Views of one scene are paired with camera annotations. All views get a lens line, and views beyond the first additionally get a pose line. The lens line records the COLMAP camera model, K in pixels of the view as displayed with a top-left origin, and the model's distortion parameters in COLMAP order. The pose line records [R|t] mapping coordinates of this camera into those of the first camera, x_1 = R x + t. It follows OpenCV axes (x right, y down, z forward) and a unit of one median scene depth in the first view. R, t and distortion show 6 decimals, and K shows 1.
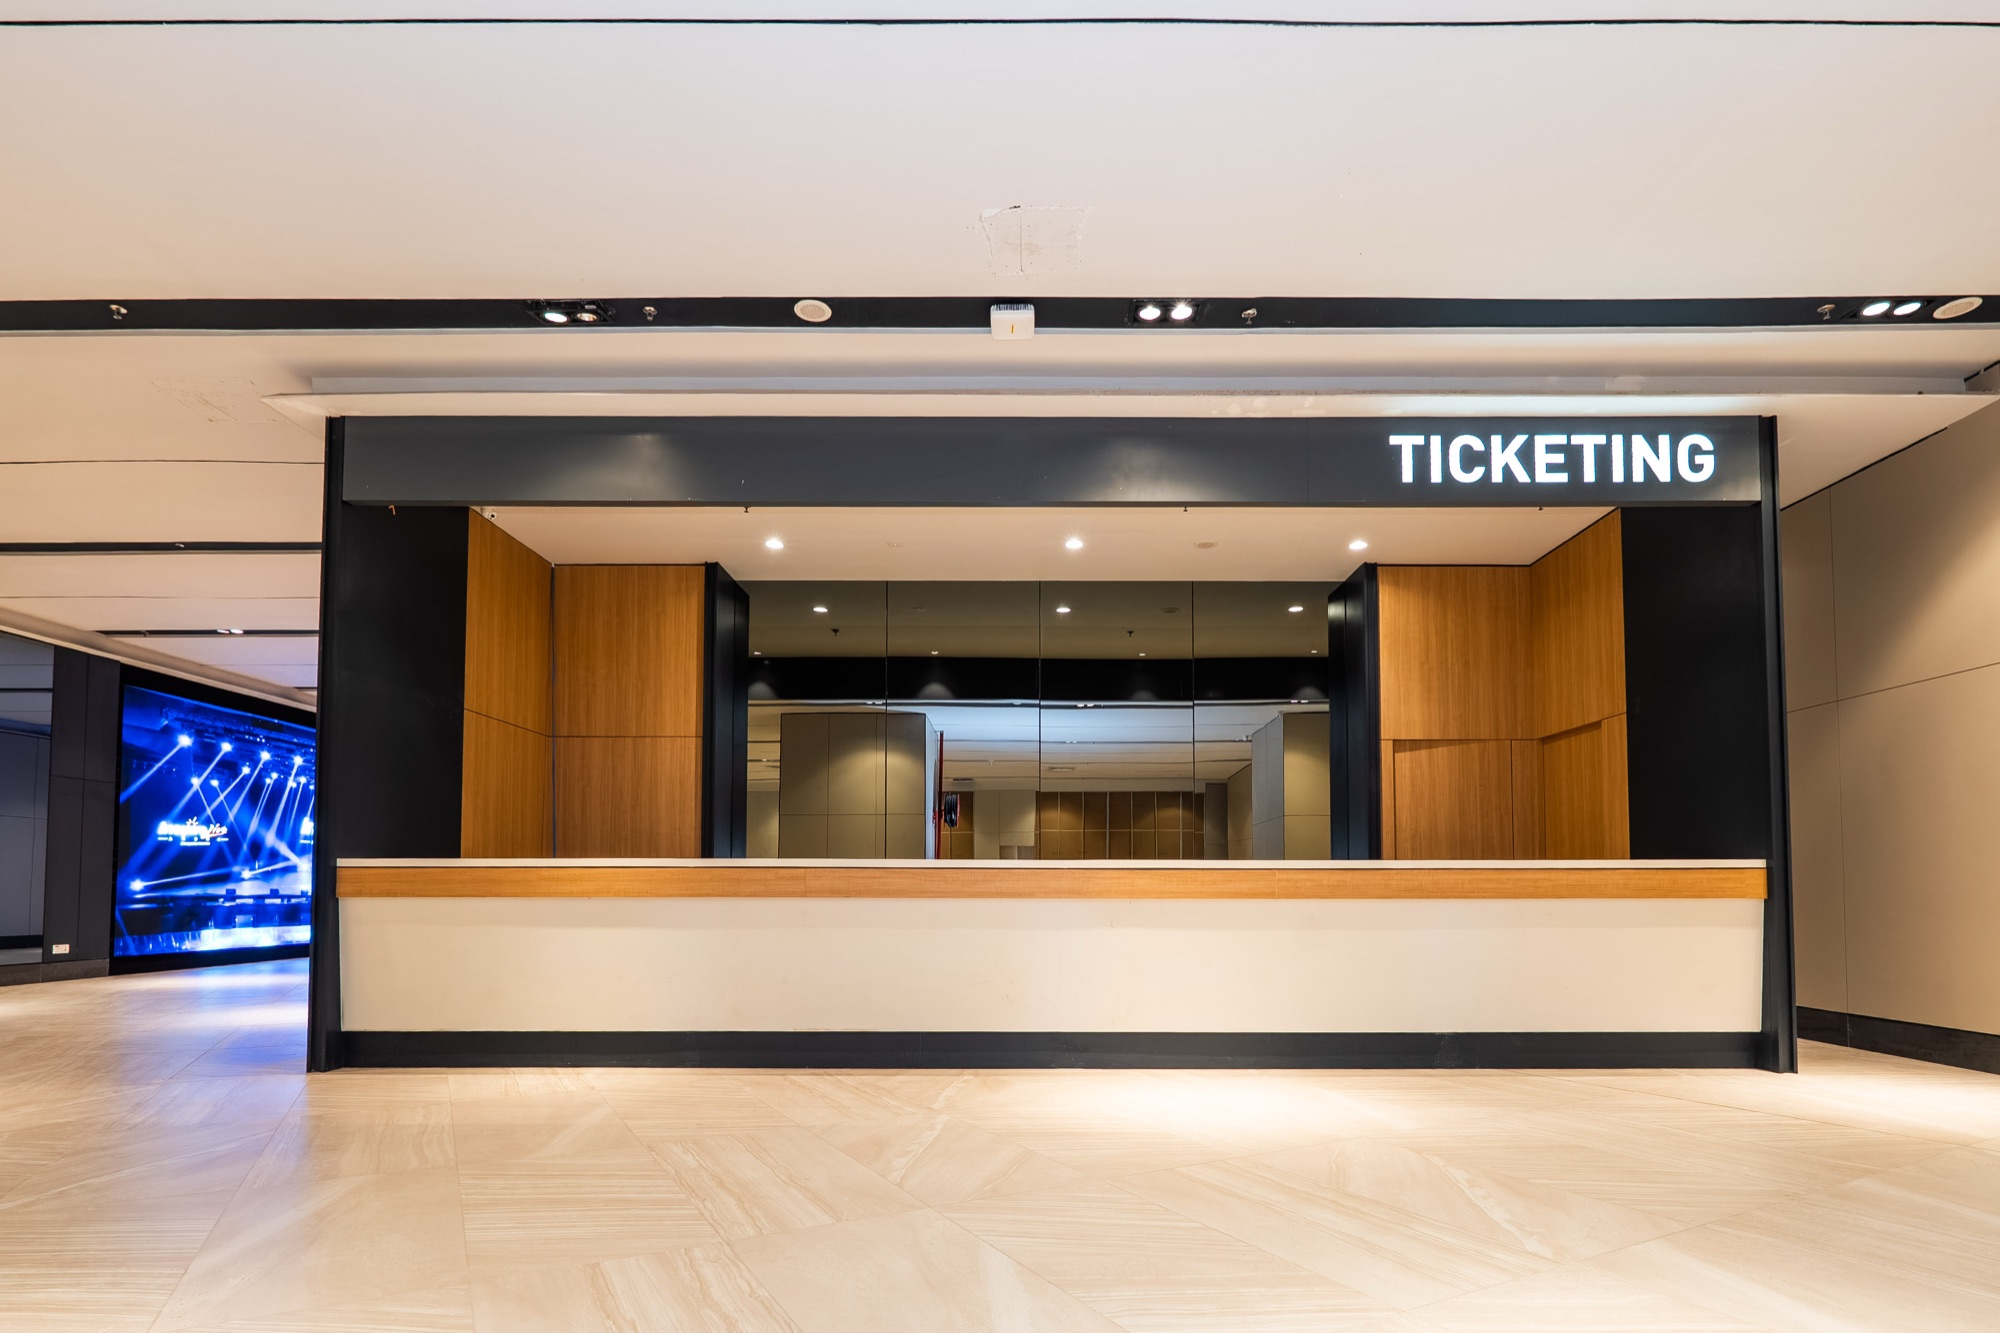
lens RADIAL K [[1110.0, 0, 1003.4], [0, 1110.0, 856.1], [0, 0, 1]] dist [0.000093, -0.000286]
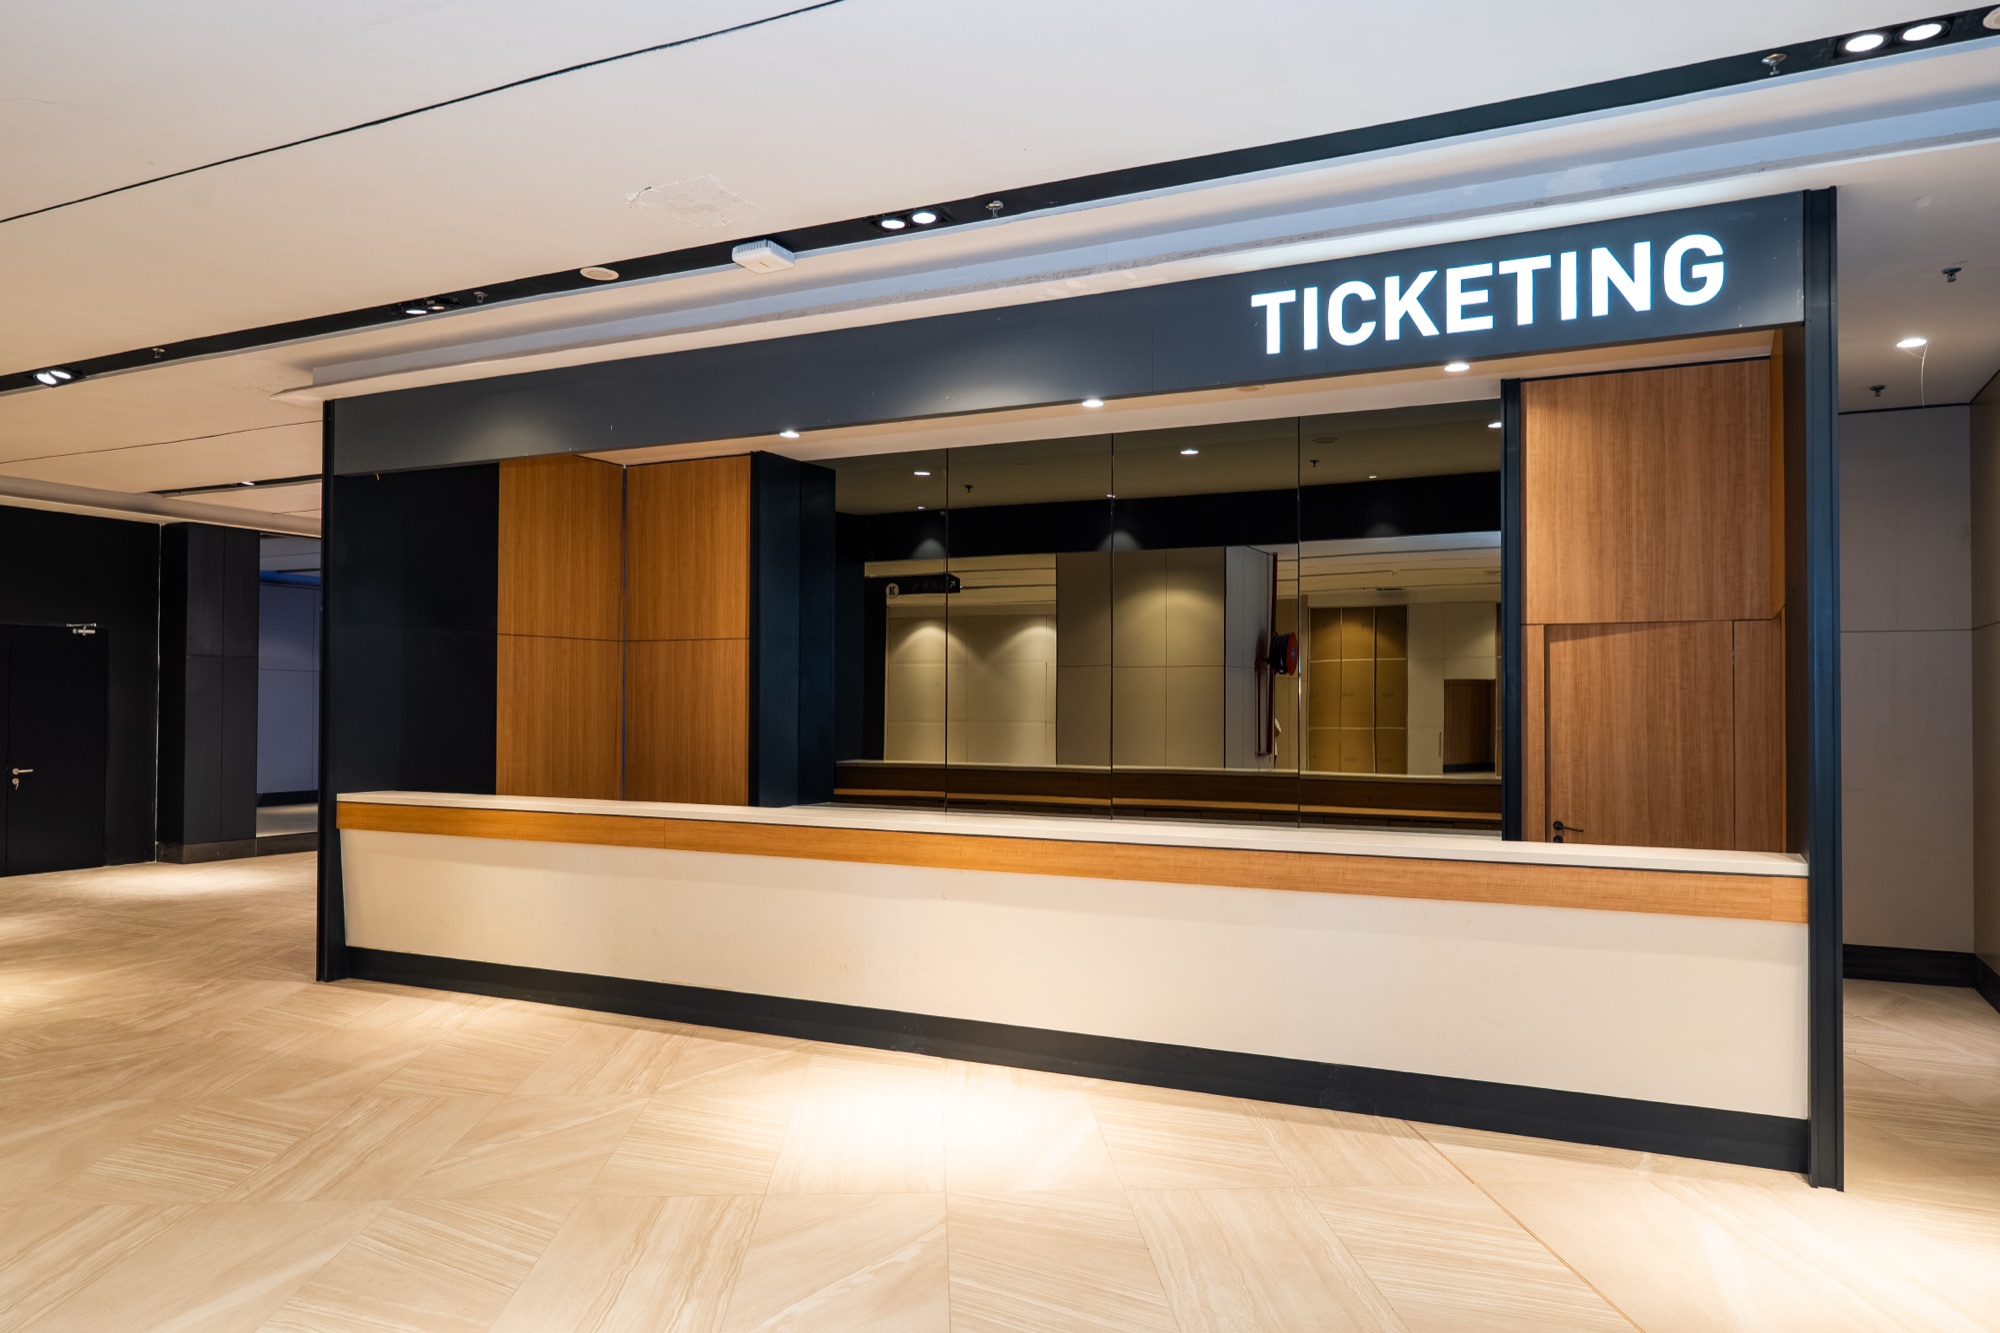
lens RADIAL K [[1493.5, 0, 1000.0], [0, 1493.5, 666.5], [0, 0, 1]] dist [0.000299, 0.003075]
pose [[0.879568, -0.004633, -0.475750, 0.688127], [0.015629, 0.999694, 0.019158, -0.139961], [0.475516, -0.024286, 0.879372, -0.015460]]
